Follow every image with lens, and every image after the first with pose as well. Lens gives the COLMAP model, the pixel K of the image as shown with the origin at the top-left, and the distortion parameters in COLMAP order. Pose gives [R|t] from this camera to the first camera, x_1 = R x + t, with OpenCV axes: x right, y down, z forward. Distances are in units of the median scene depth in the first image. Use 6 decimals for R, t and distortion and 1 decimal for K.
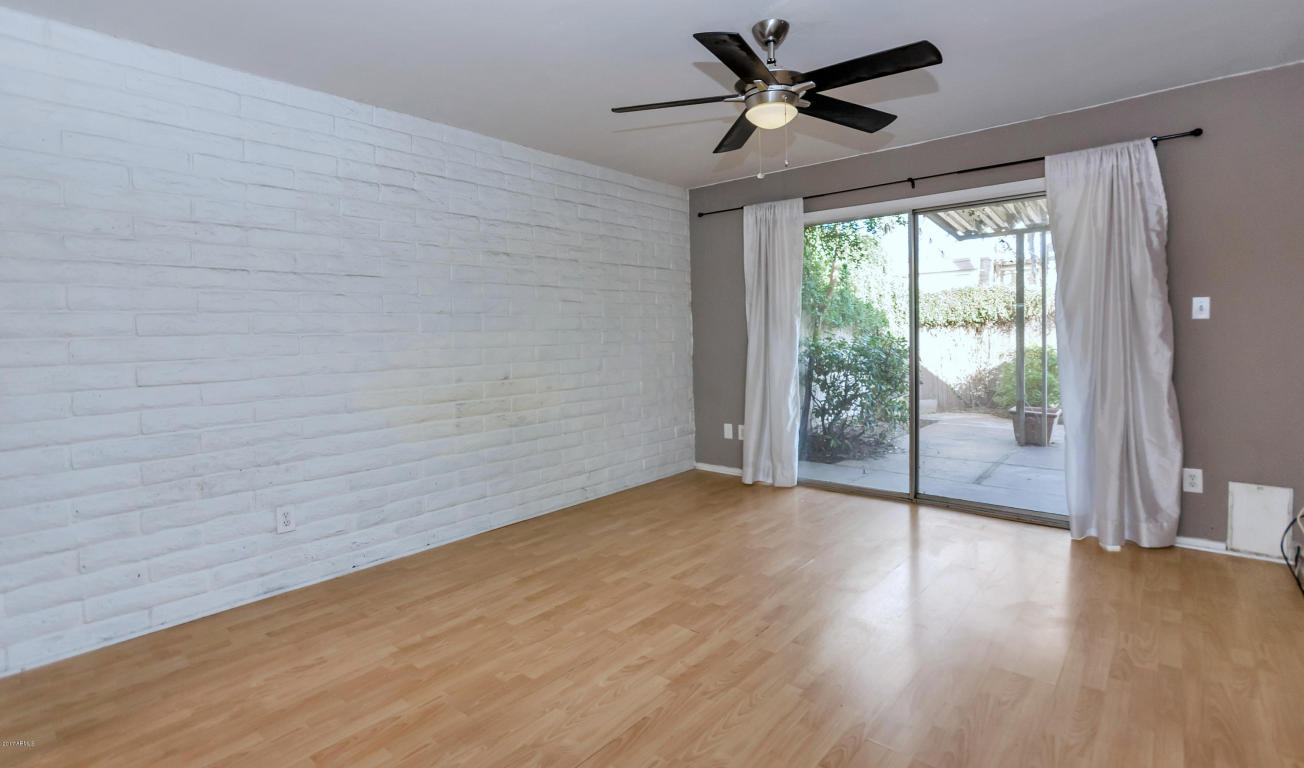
lens RADIAL K [[616.6, 0, 652.9], [0, 616.6, 379.1], [0, 0, 1]] dist [-0.001580, -0.000196]
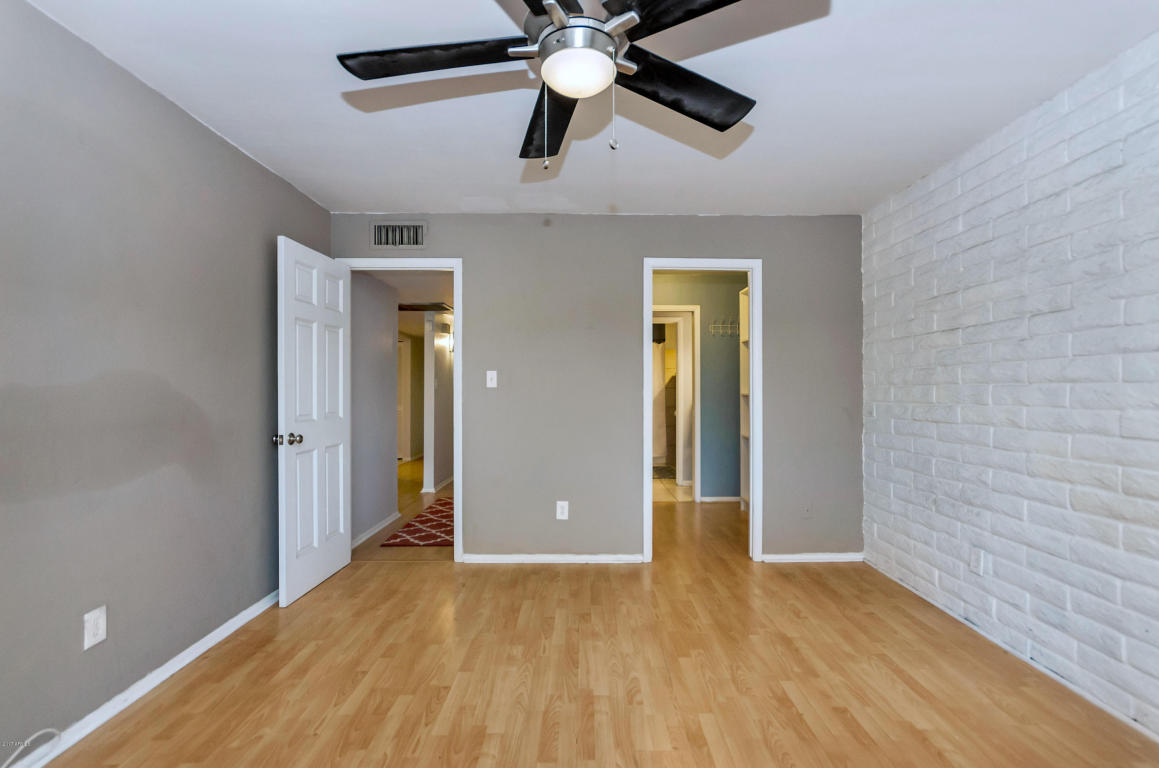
lens RADIAL K [[493.9, 0, 578.4], [0, 493.9, 384.9], [0, 0, 1]] dist [-0.002512, -0.000092]
pose [[-0.741964, 0.015828, -0.670253, 0.559613], [-0.034424, 0.997503, 0.061663, -0.120025], [0.669555, 0.068825, -0.739567, 1.381078]]
